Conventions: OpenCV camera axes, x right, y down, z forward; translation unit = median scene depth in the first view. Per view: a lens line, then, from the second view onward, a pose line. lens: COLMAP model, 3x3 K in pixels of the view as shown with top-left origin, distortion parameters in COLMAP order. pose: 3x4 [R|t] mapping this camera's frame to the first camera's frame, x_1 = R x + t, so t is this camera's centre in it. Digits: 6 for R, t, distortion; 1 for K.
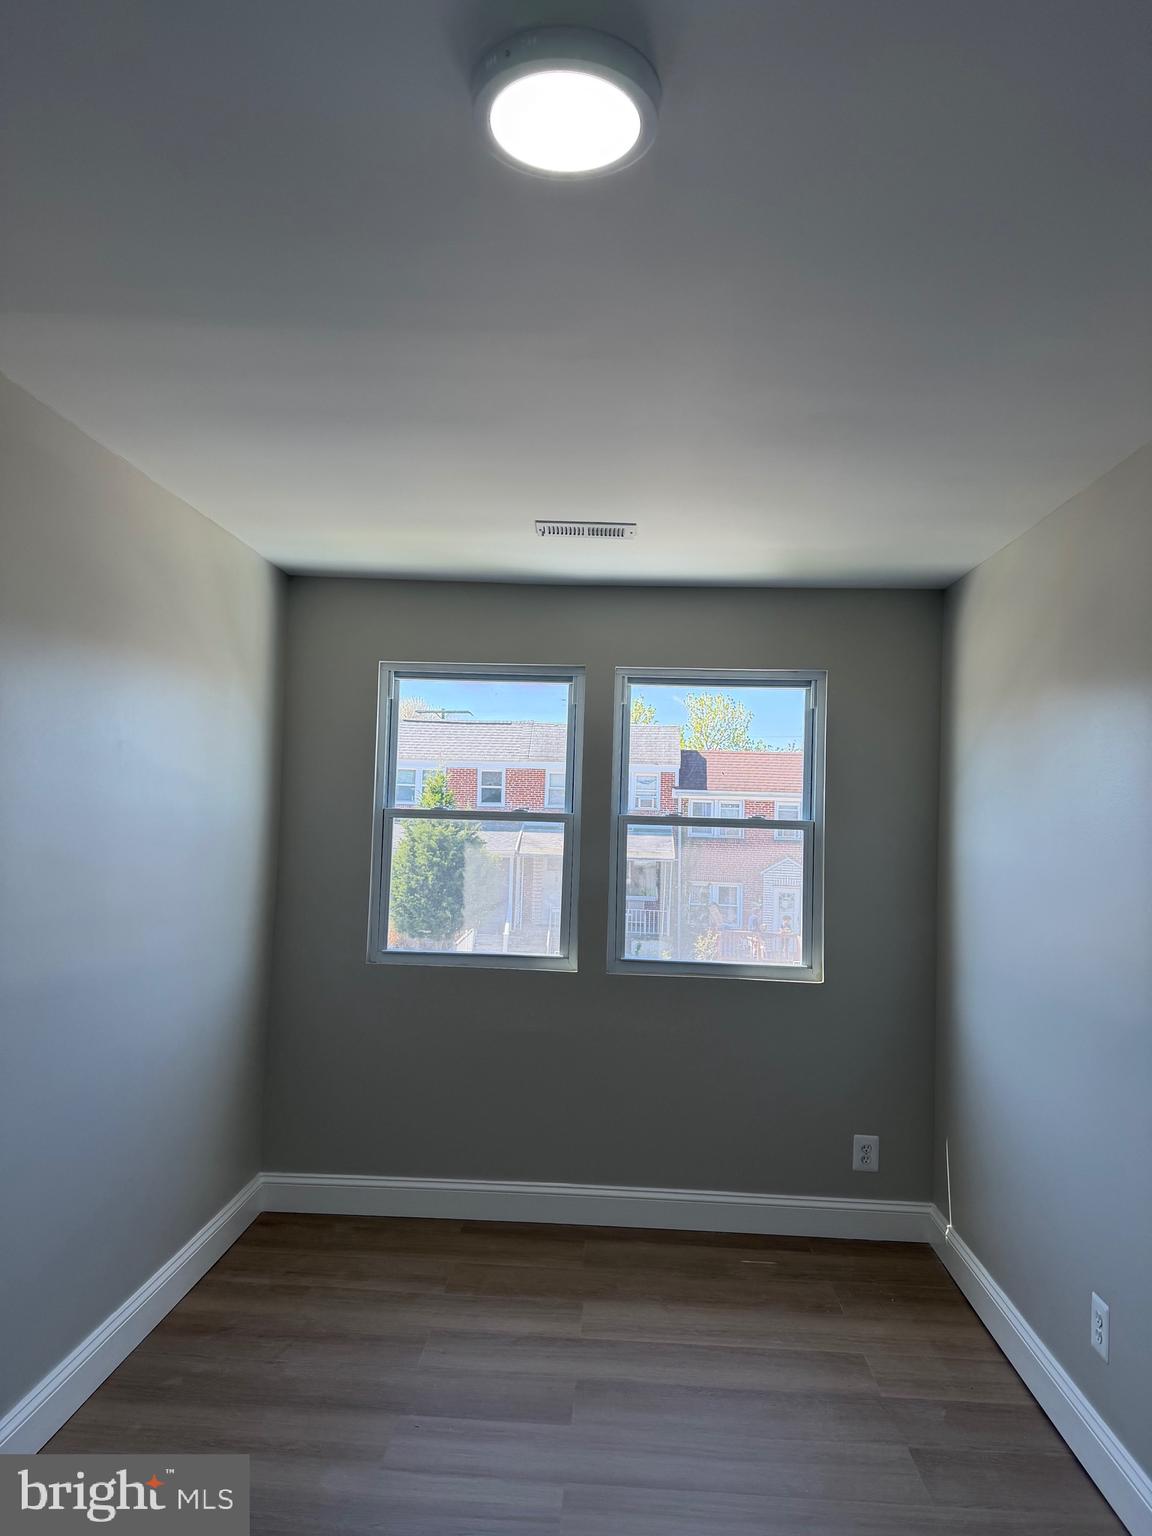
lens RADIAL K [[1045.2, 0, 561.3], [0, 1045.2, 775.3], [0, 0, 1]] dist [0.060123, -0.073546]
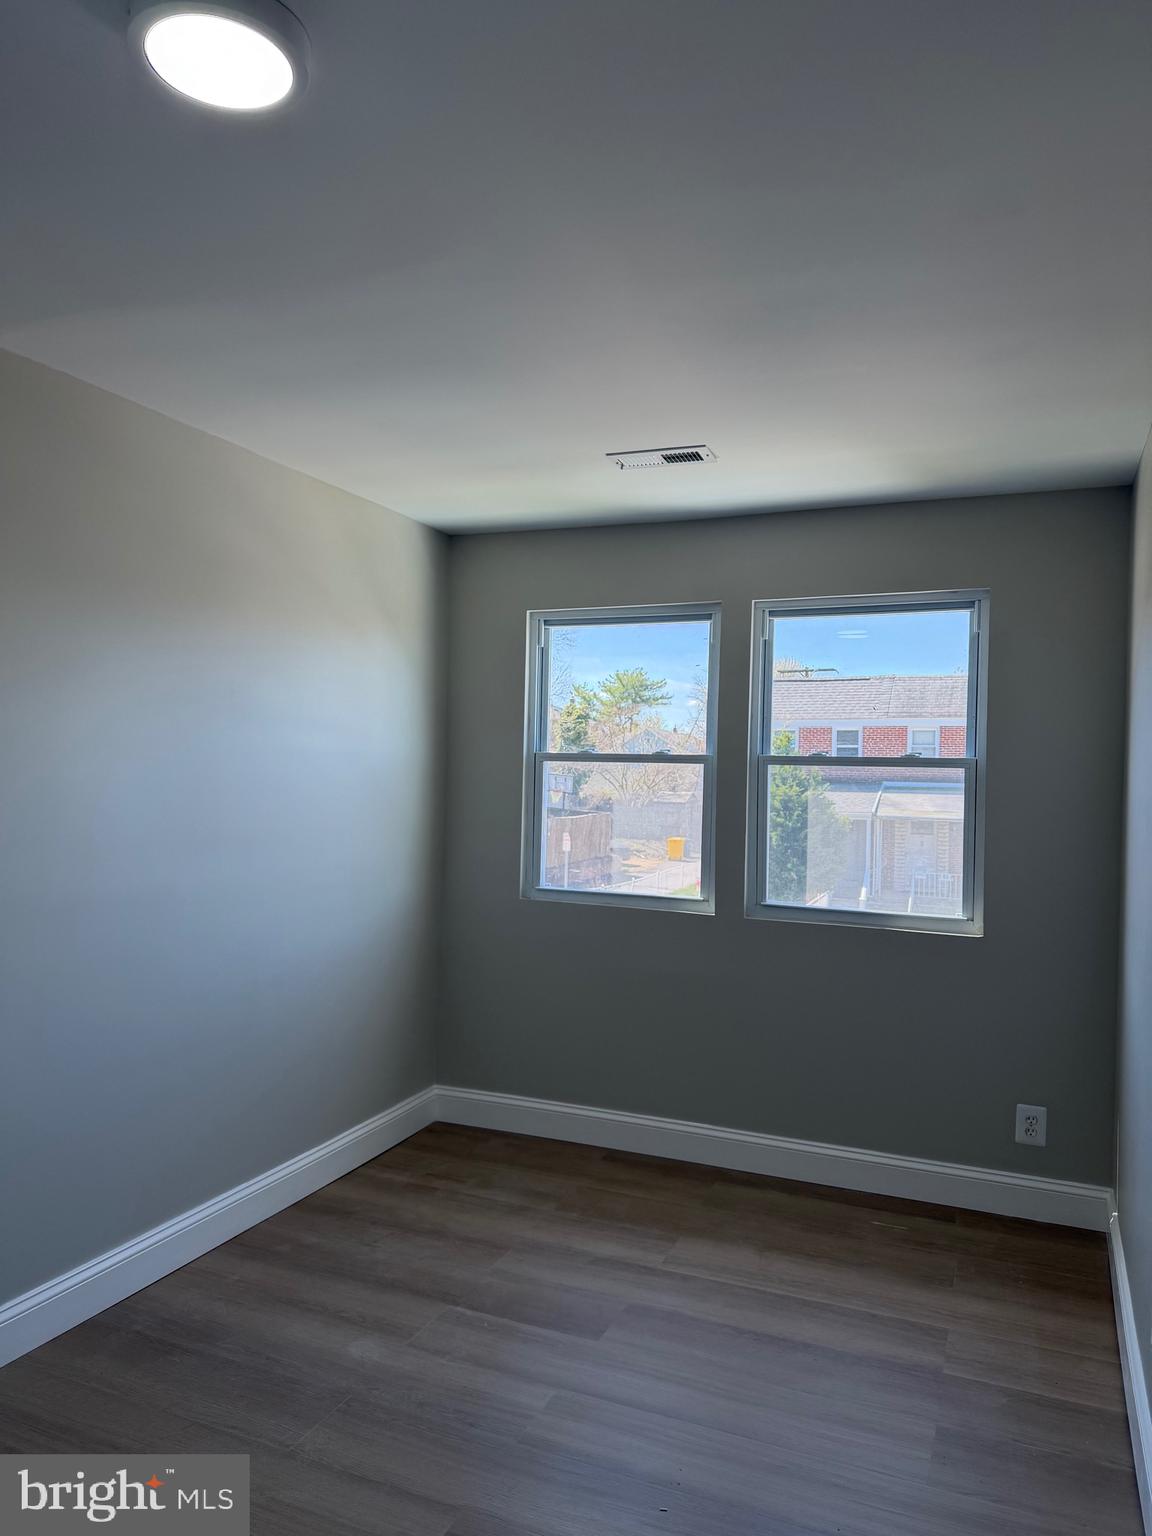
lens RADIAL K [[1045.2, 0, 561.3], [0, 1045.2, 775.3], [0, 0, 1]] dist [0.060123, -0.073546]
pose [[0.941837, -0.010423, -0.335908, 0.214280], [0.022515, 0.999230, 0.032122, 0.022510], [0.335315, -0.037817, 0.941347, 0.030851]]
